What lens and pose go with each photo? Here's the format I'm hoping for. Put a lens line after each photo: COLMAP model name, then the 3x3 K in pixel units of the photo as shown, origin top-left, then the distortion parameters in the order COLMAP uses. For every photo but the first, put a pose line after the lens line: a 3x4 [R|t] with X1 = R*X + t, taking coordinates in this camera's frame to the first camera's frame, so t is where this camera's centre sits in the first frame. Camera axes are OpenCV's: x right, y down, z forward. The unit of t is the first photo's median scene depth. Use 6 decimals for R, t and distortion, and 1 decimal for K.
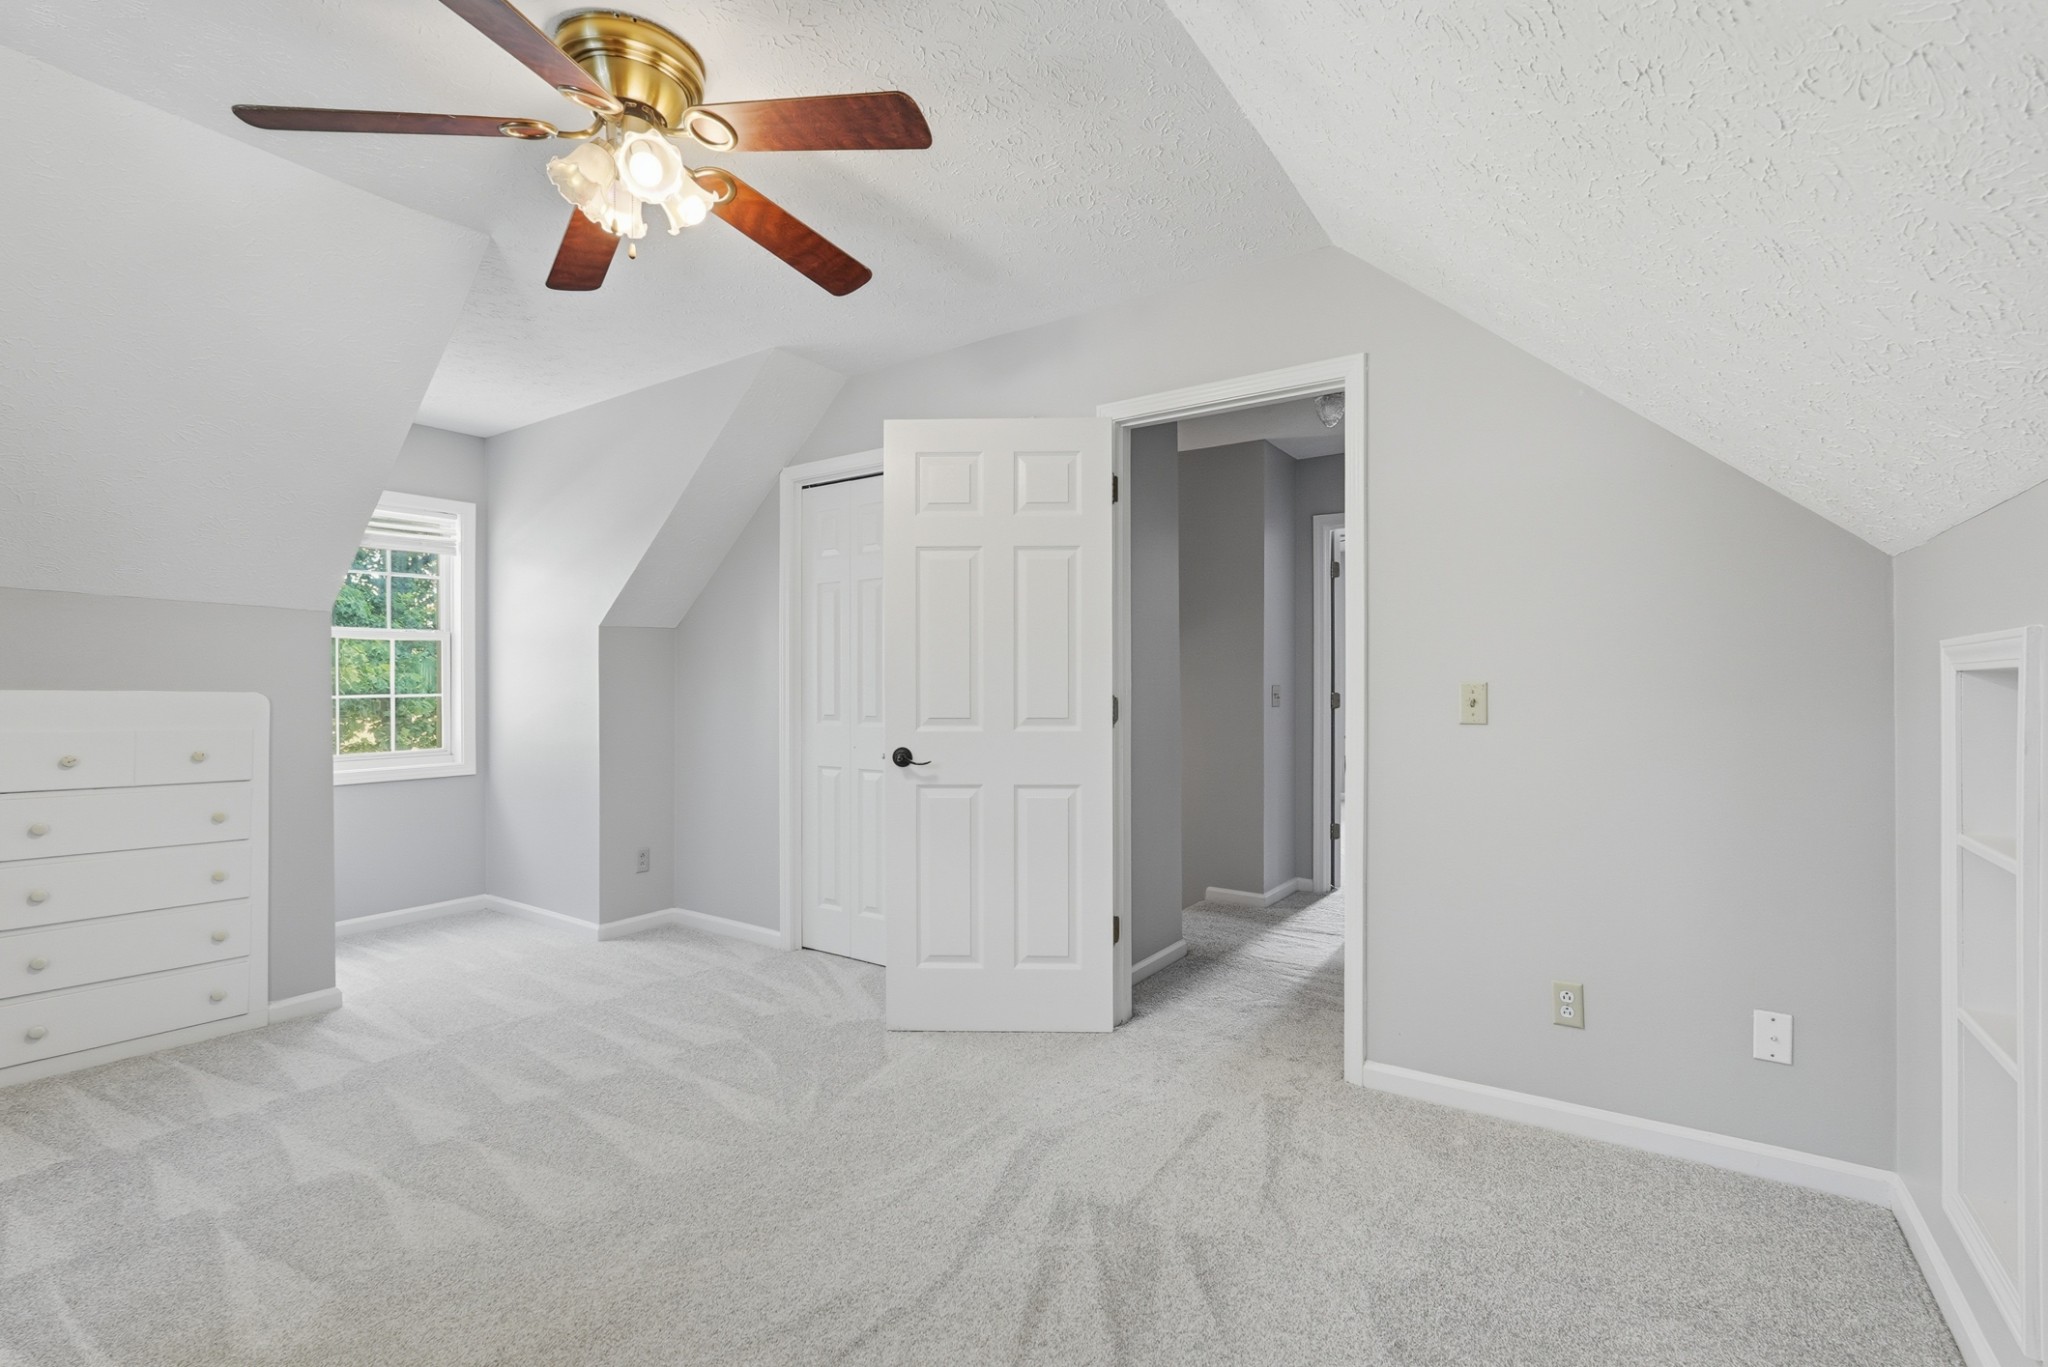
lens RADIAL K [[911.6, 0, 1018.2], [0, 911.6, 682.7], [0, 0, 1]] dist [-0.012857, 0.003278]
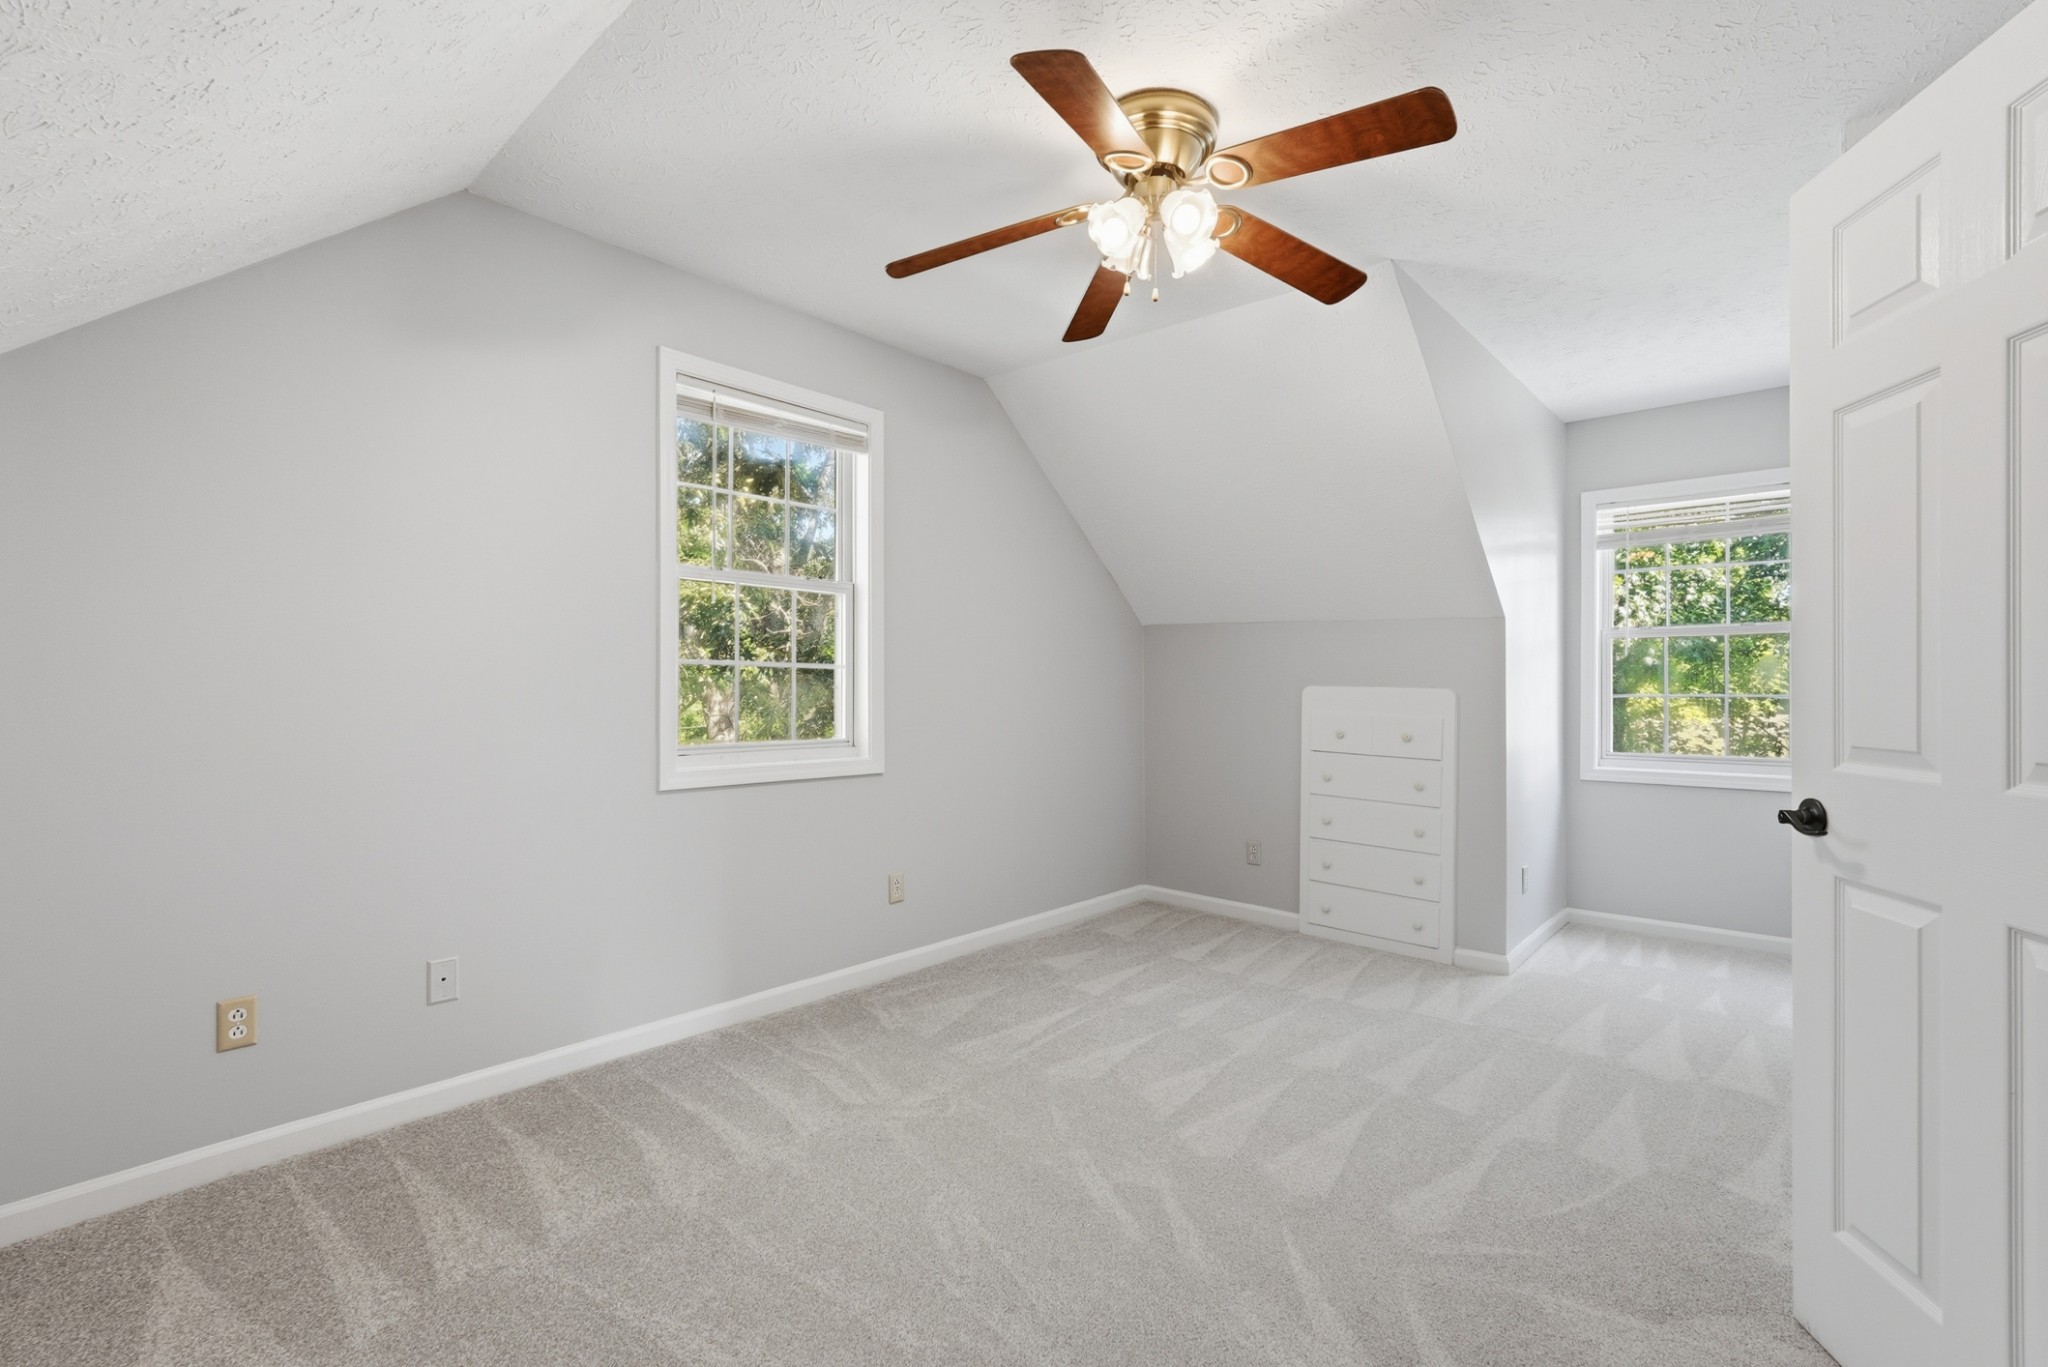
lens RADIAL K [[911.6, 0, 1064.4], [0, 911.6, 674.5], [0, 0, 1]] dist [-0.012857, 0.003278]
pose [[-0.104140, -0.010760, -0.994504, 0.440119], [-0.002392, 0.999941, -0.010569, 0.005814], [0.994560, 0.001278, -0.104160, 0.626738]]
